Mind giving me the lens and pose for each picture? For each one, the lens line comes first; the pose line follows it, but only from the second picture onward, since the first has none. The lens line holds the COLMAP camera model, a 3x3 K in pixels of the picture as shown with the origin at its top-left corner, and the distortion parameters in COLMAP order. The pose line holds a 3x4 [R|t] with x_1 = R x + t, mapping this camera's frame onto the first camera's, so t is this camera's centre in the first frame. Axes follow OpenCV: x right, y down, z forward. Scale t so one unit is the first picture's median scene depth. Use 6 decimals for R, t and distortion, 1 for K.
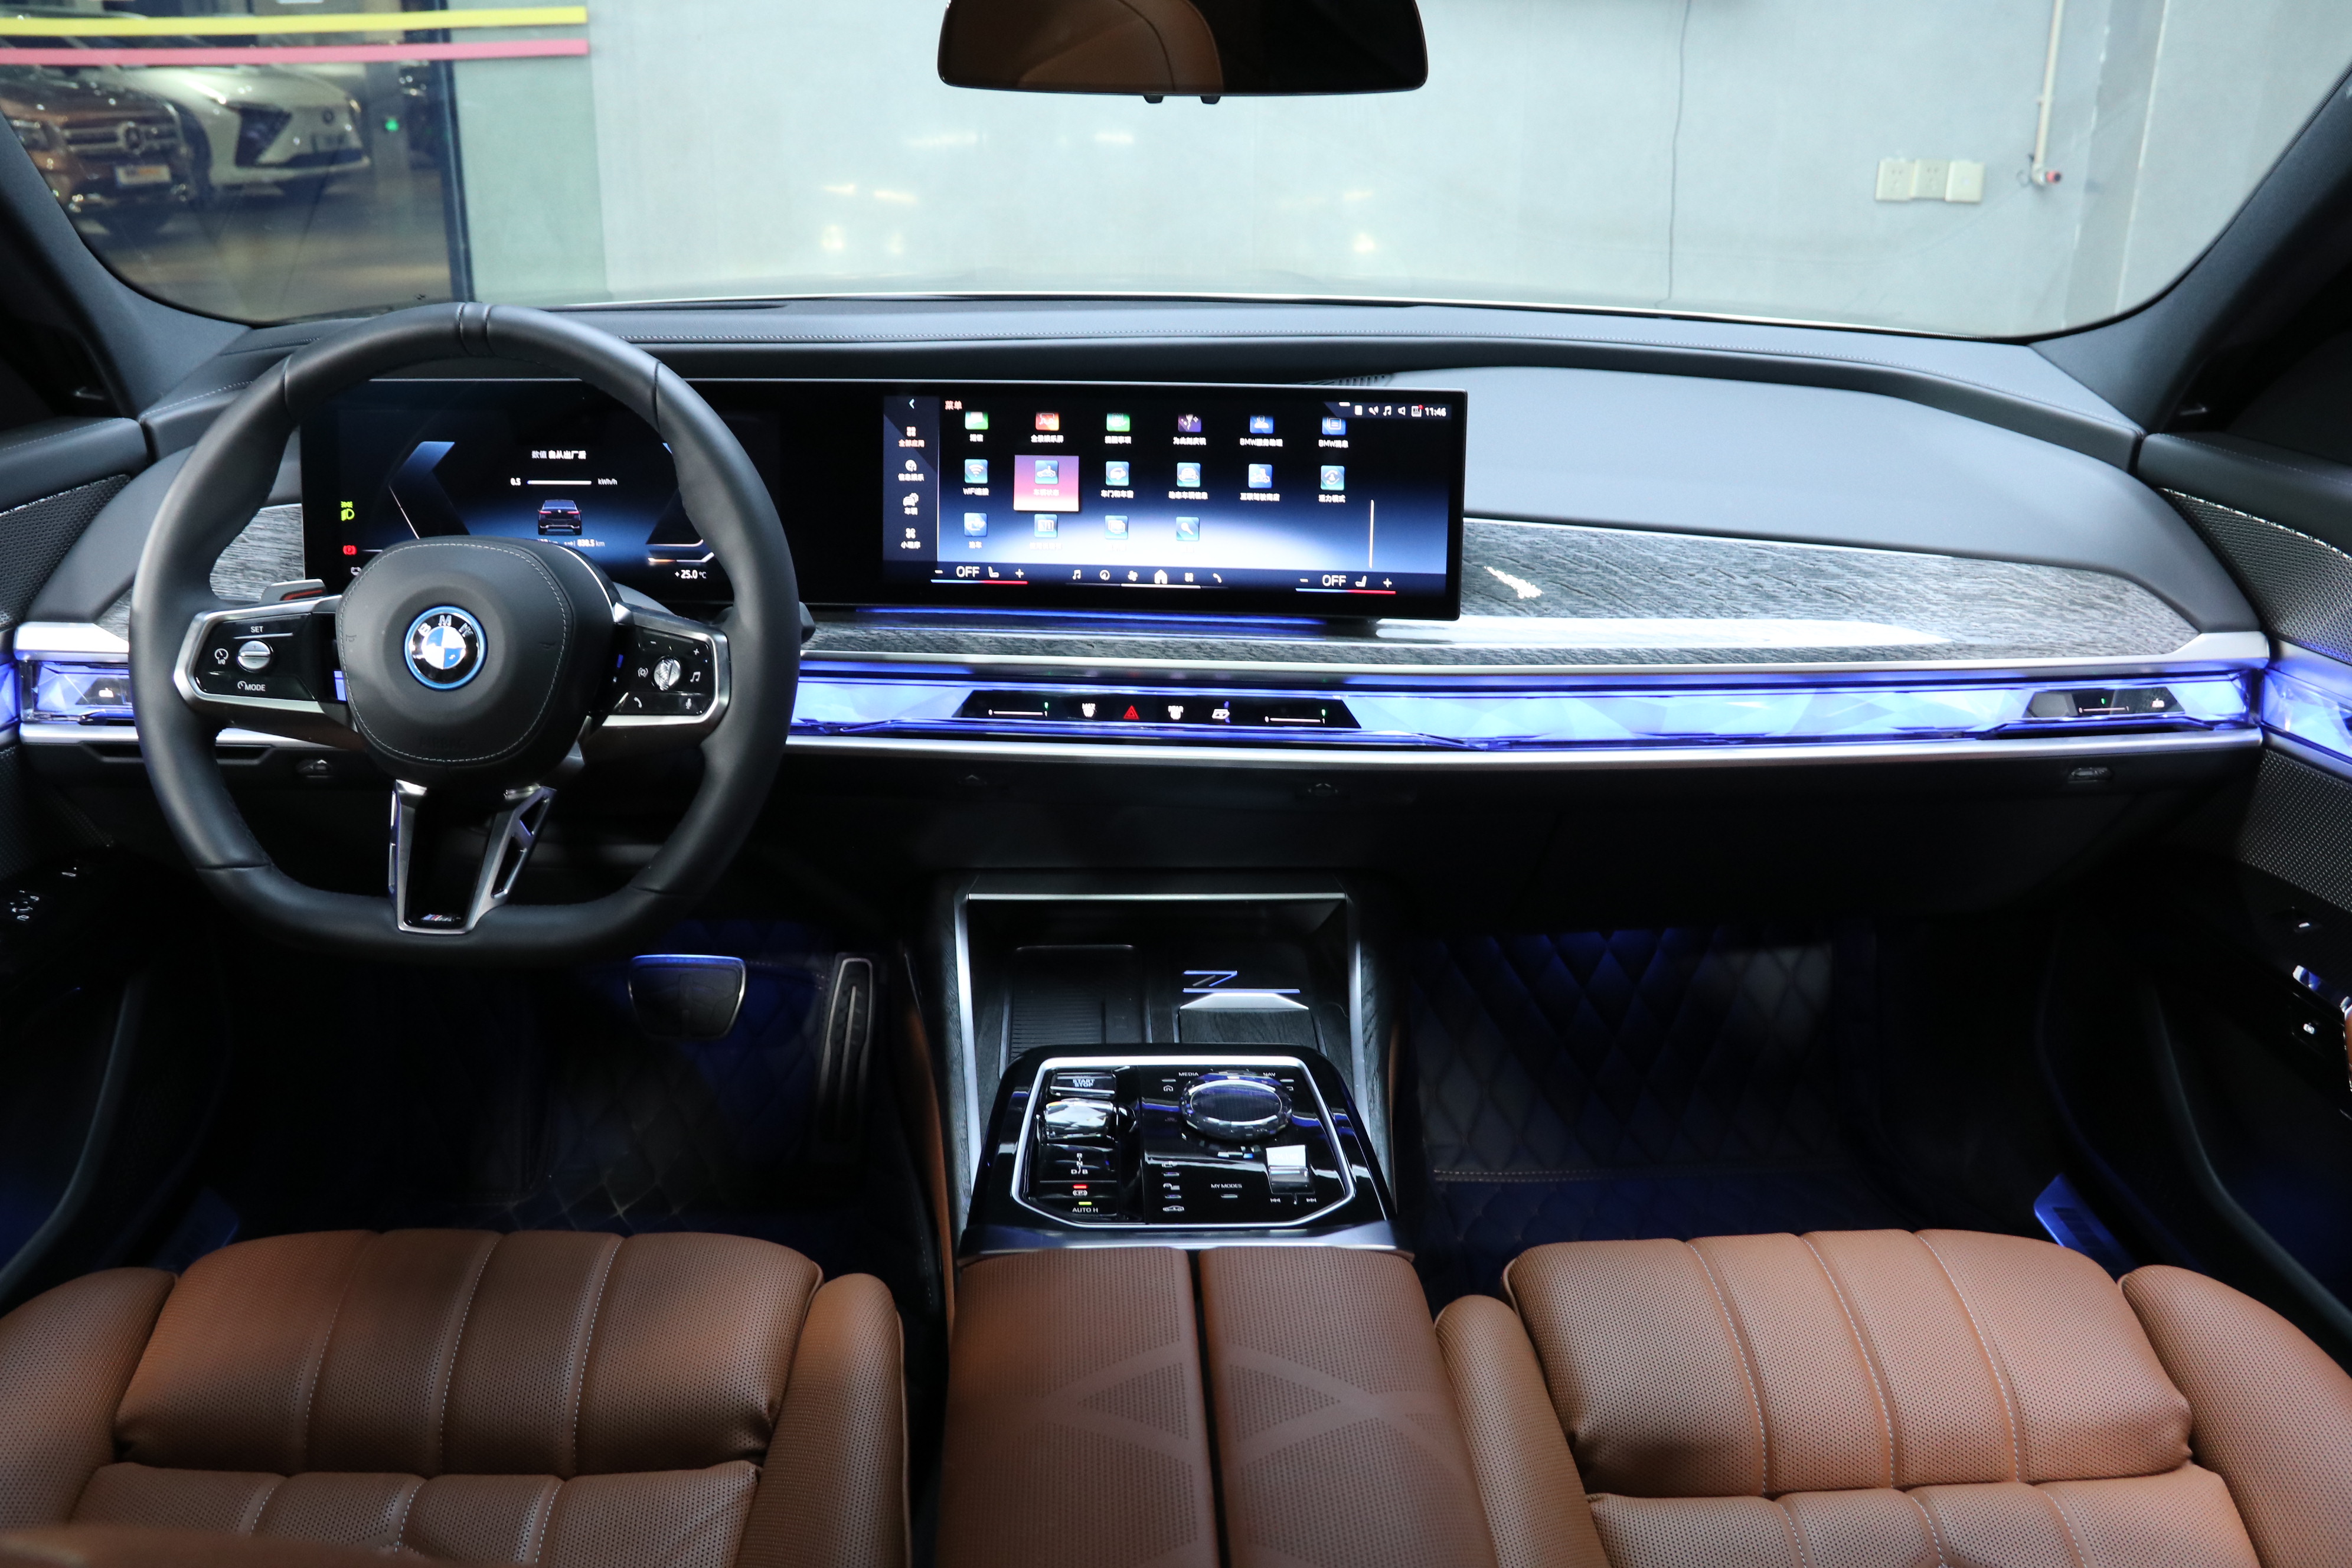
lens RADIAL K [[1963.9, 0, 1148.7], [0, 1963.9, 781.8], [0, 0, 1]] dist [-0.182249, 0.154298]
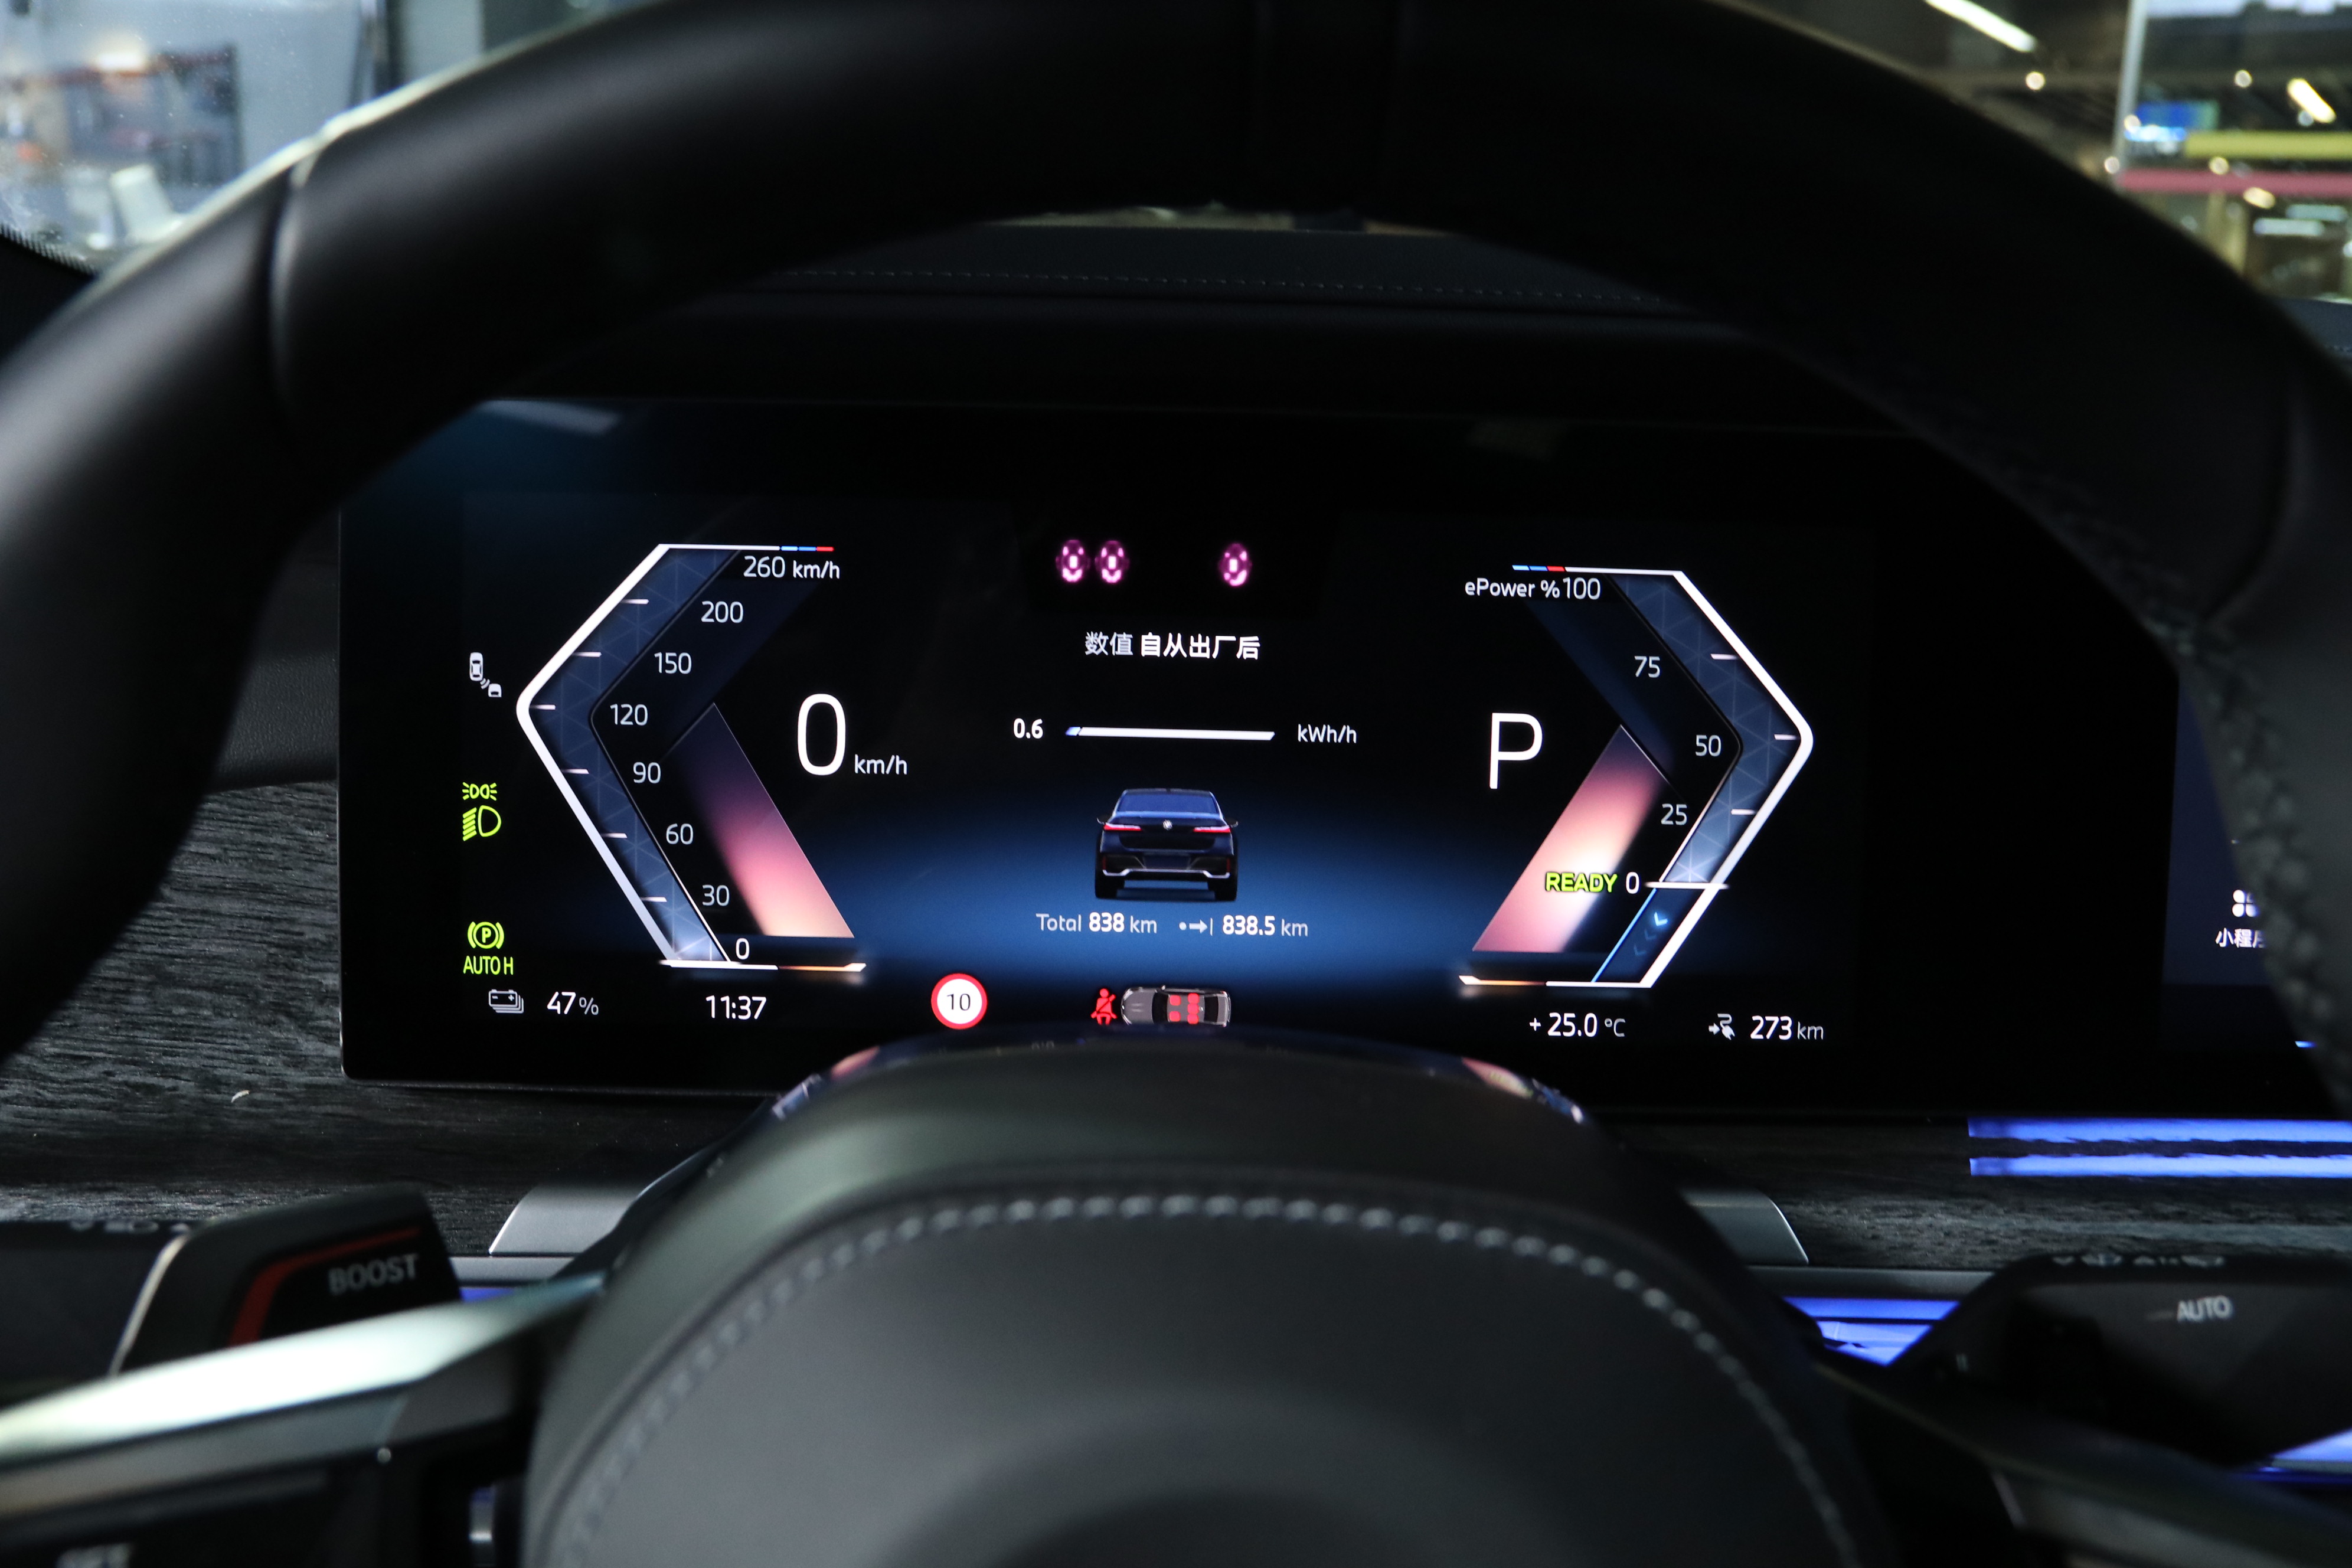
lens RADIAL K [[1932.4, 0, 1171.1], [0, 1932.4, 762.3], [0, 0, 1]] dist [-0.173963, 0.091409]
pose [[0.999979, 0.004887, 0.004331, -0.309551], [-0.004392, 0.994173, -0.107709, -0.117544], [-0.004832, 0.107688, 0.994173, 0.691268]]
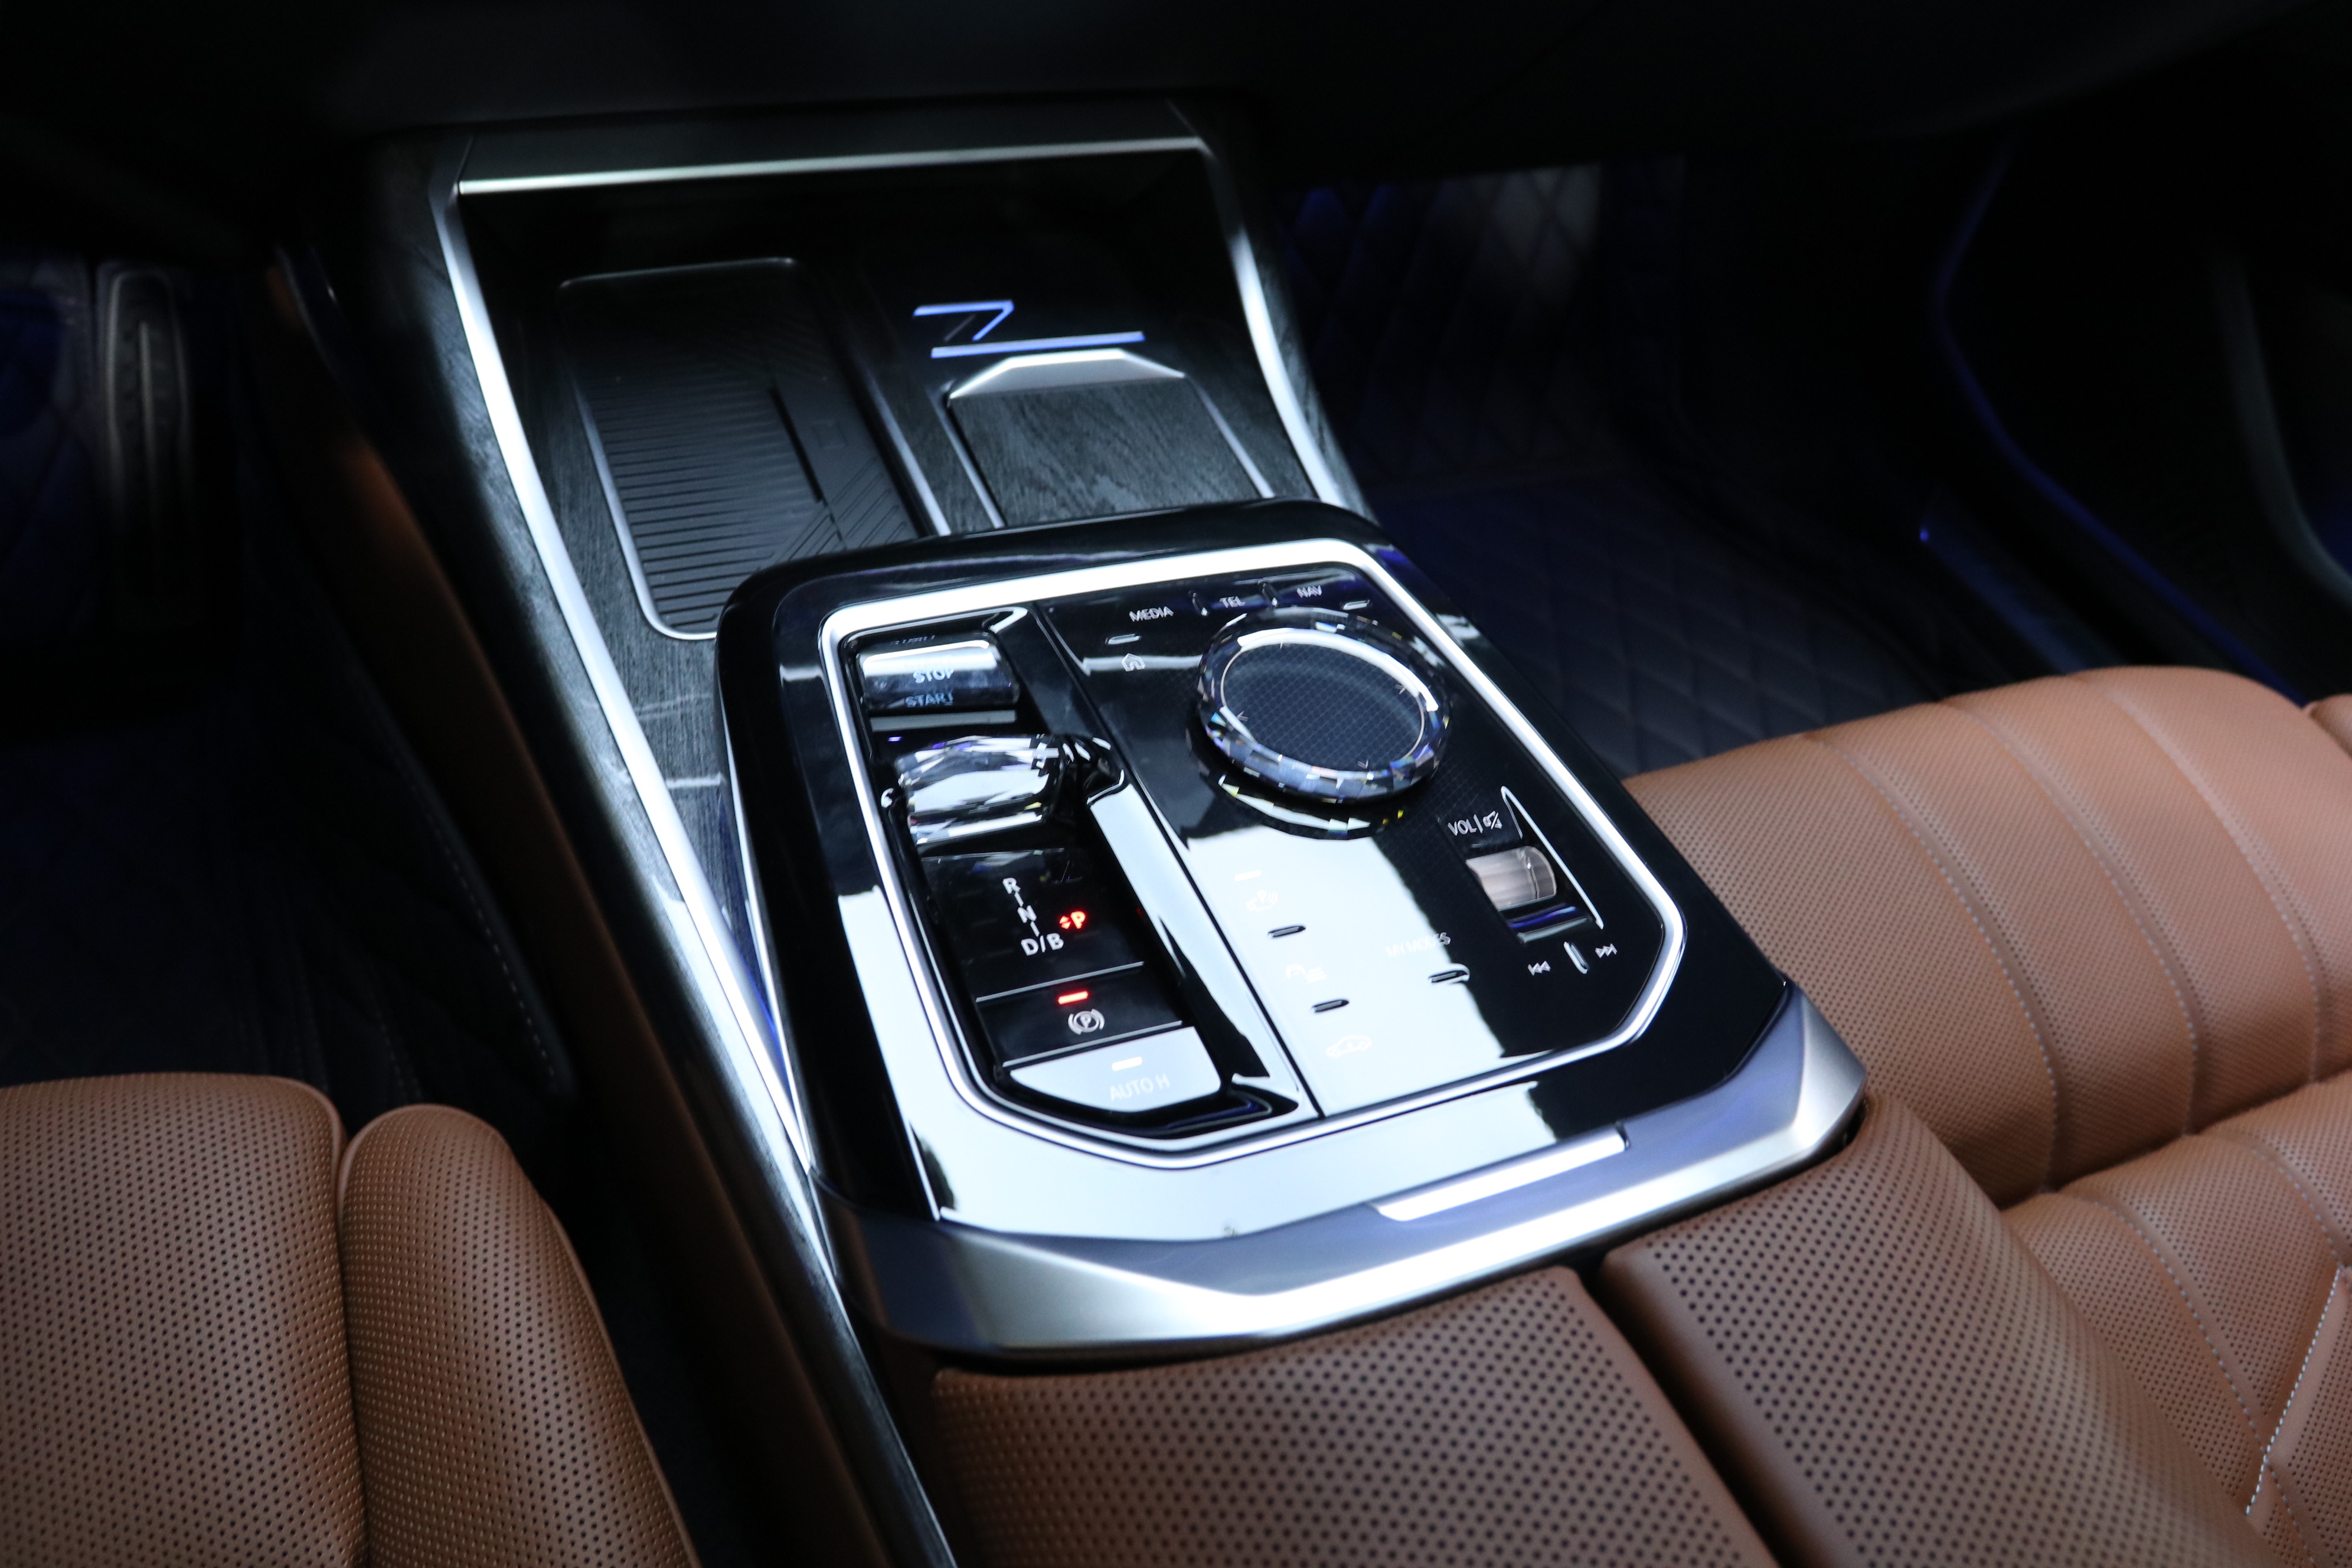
lens RADIAL K [[1932.4, 0, 1171.1], [0, 1932.4, 762.3], [0, 0, 1]] dist [-0.173963, 0.091409]
pose [[0.919139, -0.153403, 0.362836, -0.124620], [-0.010746, 0.910956, 0.412363, -0.000271], [-0.393786, -0.382918, 0.835647, 0.550535]]
